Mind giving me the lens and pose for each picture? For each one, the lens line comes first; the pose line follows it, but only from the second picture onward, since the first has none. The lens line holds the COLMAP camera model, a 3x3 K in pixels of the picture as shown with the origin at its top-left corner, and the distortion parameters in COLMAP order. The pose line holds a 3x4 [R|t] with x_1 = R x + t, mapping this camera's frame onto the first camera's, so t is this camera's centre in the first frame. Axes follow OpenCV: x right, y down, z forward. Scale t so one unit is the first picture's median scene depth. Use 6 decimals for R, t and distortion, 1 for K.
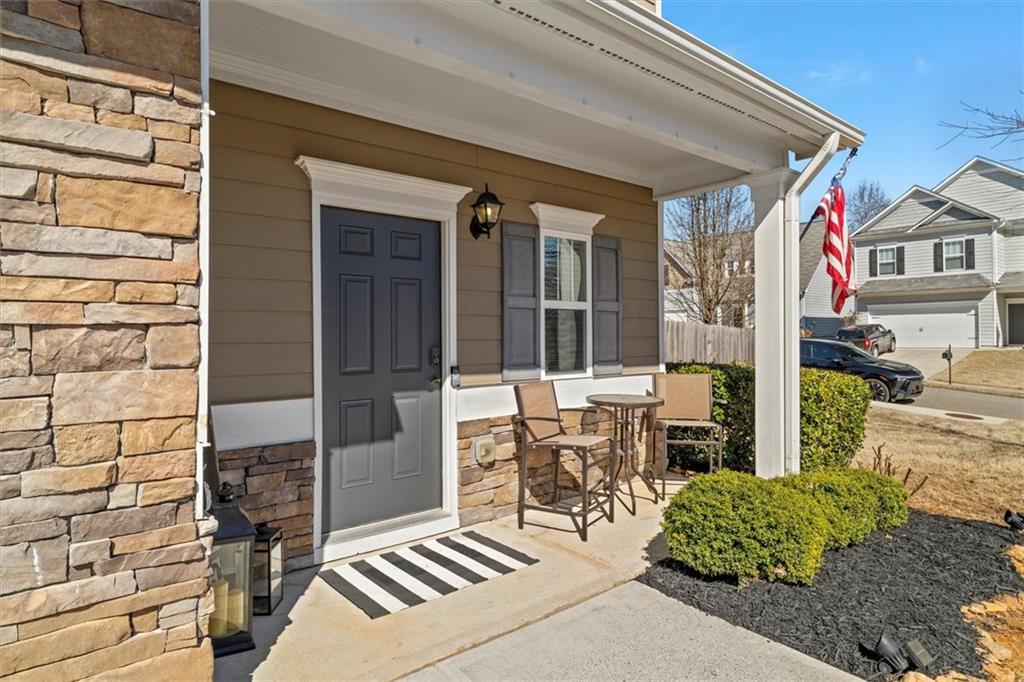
lens RADIAL K [[590.8, 0, 512.0], [0, 590.8, 336.9], [0, 0, 1]] dist [0.002263, 0.000349]
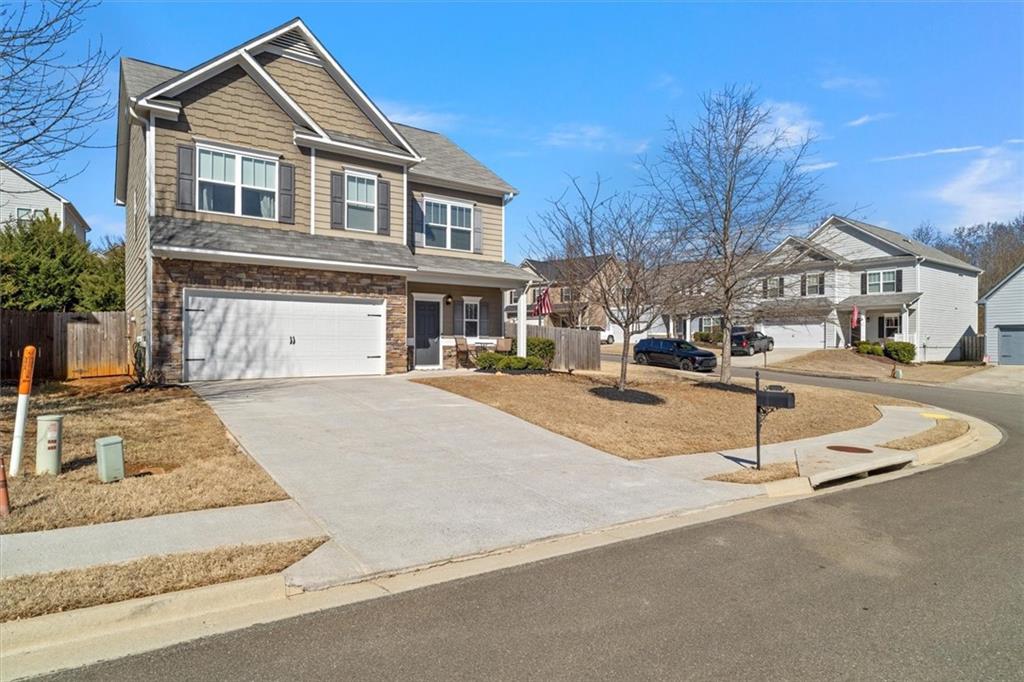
lens RADIAL K [[608.7, 0, 513.1], [0, 608.7, 343.0], [0, 0, 1]] dist [0.001223, -0.000363]
pose [[0.997904, 0.004962, -0.064518, 0.676692], [-0.005588, 0.999939, -0.009526, 0.147518], [0.064467, 0.009867, 0.997871, -3.285891]]
